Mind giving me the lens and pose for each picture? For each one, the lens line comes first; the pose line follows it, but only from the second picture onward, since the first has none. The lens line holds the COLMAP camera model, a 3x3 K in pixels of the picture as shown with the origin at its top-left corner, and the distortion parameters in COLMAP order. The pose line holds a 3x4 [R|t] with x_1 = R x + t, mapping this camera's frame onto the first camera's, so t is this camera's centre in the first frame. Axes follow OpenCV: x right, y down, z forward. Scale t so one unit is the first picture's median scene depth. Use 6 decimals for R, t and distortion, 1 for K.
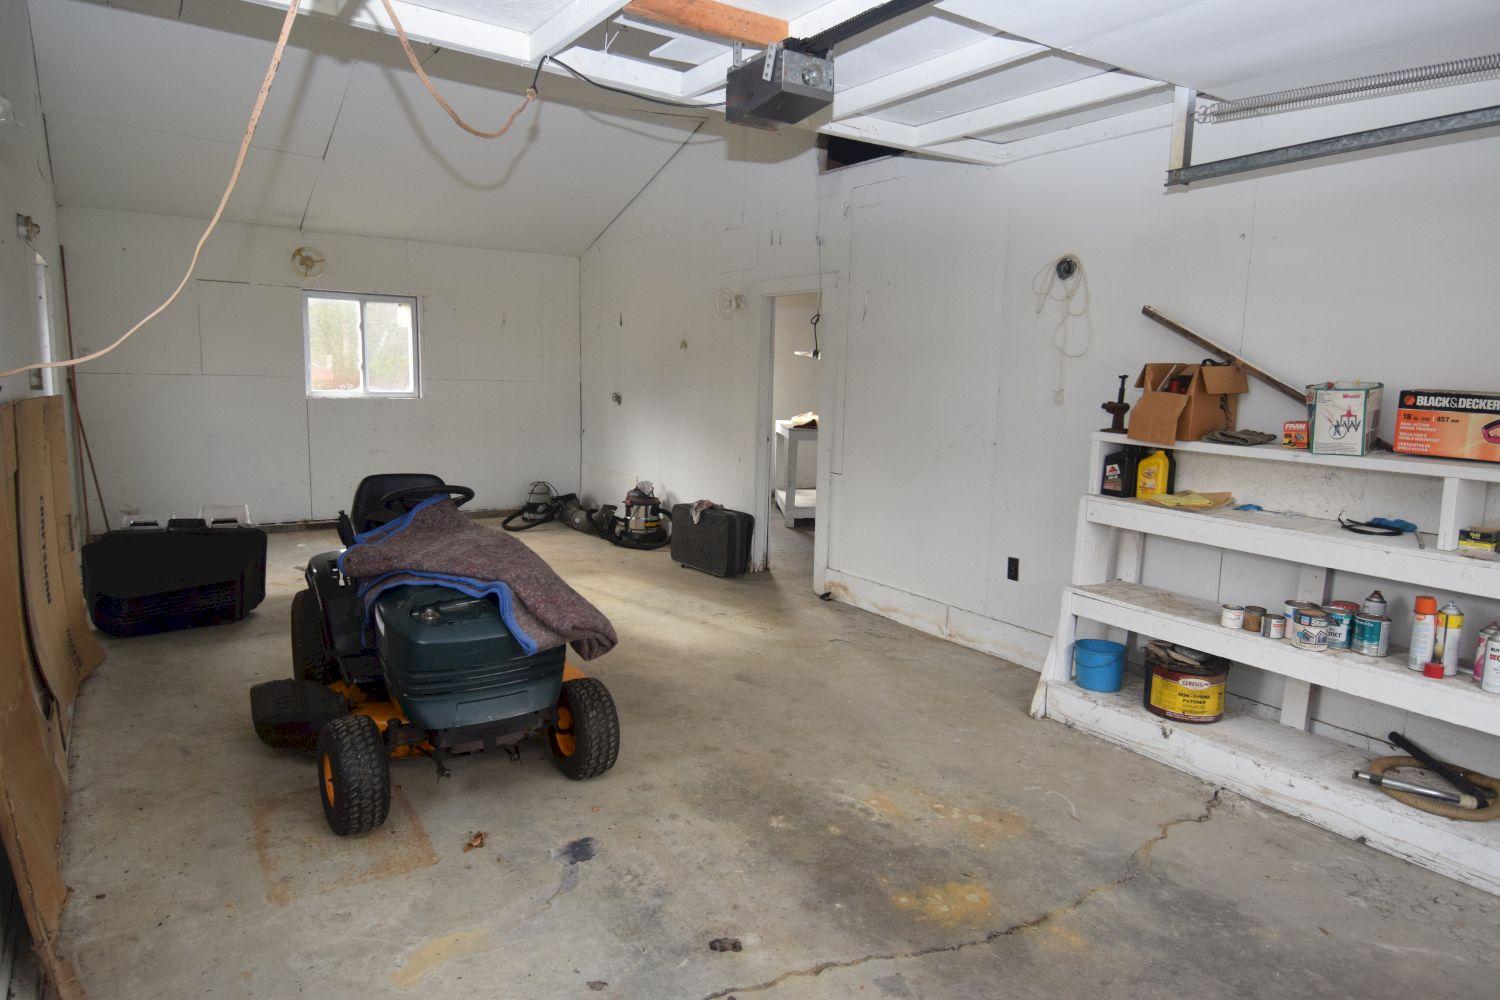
lens RADIAL K [[897.0, 0, 755.5], [0, 897.0, 495.3], [0, 0, 1]] dist [0.057656, -0.061216]
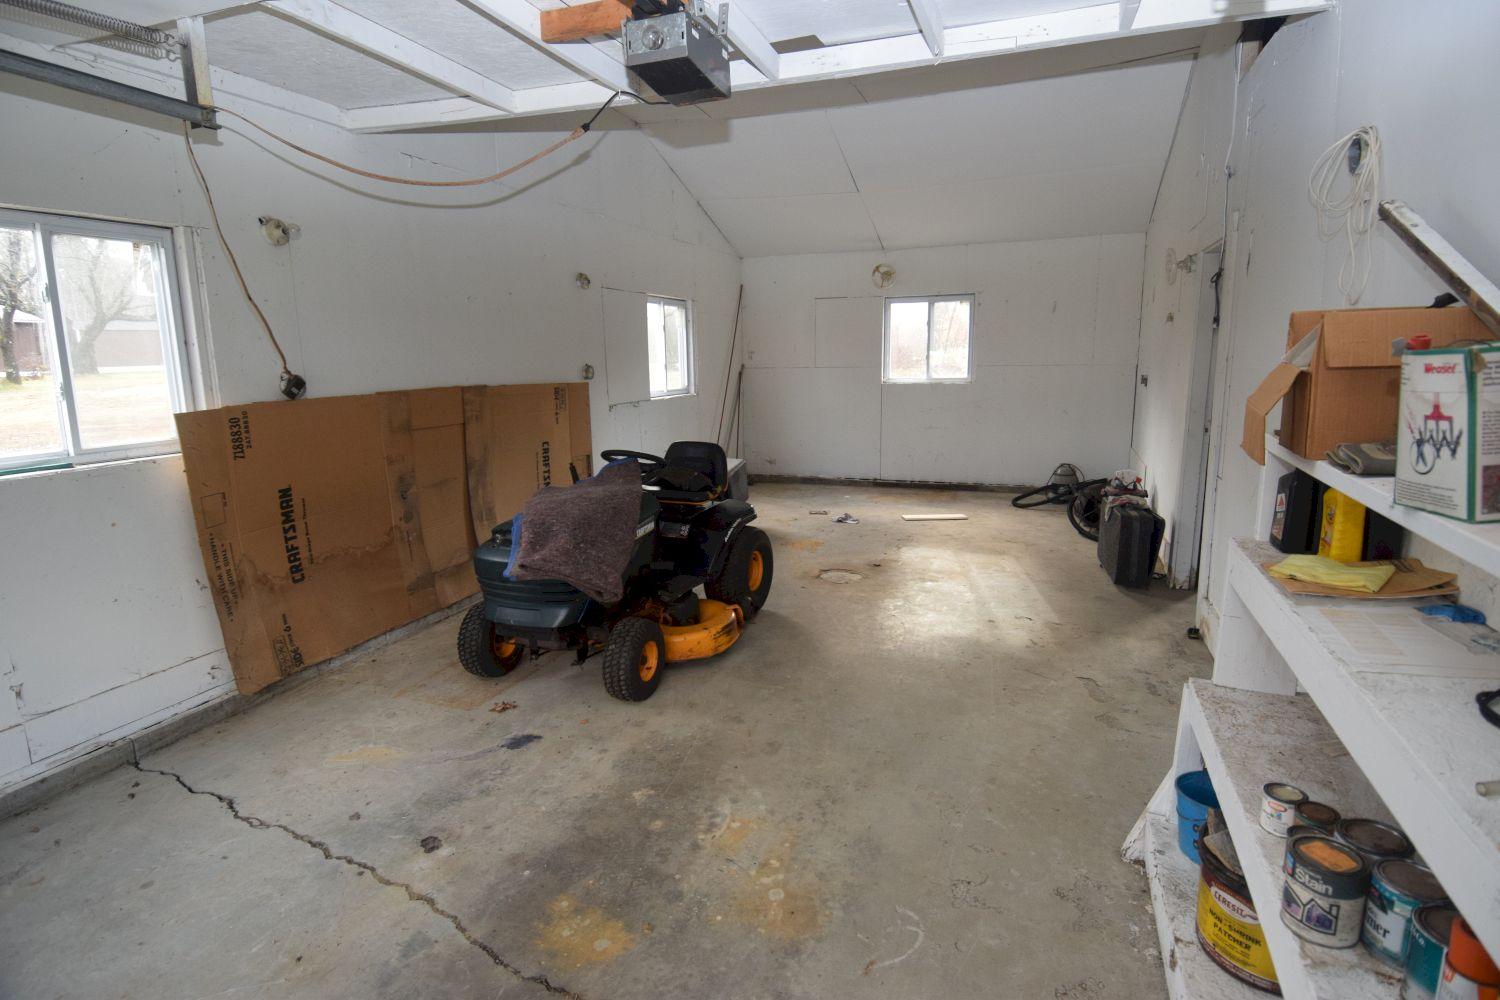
lens RADIAL K [[771.8, 0, 755.4], [0, 771.8, 488.5], [0, 0, 1]] dist [0.056026, -0.060995]
pose [[0.586225, 0.105088, -0.803304, 0.754396], [-0.082855, 0.994129, 0.069586, -0.055336], [0.805900, 0.025764, 0.591491, 0.553751]]
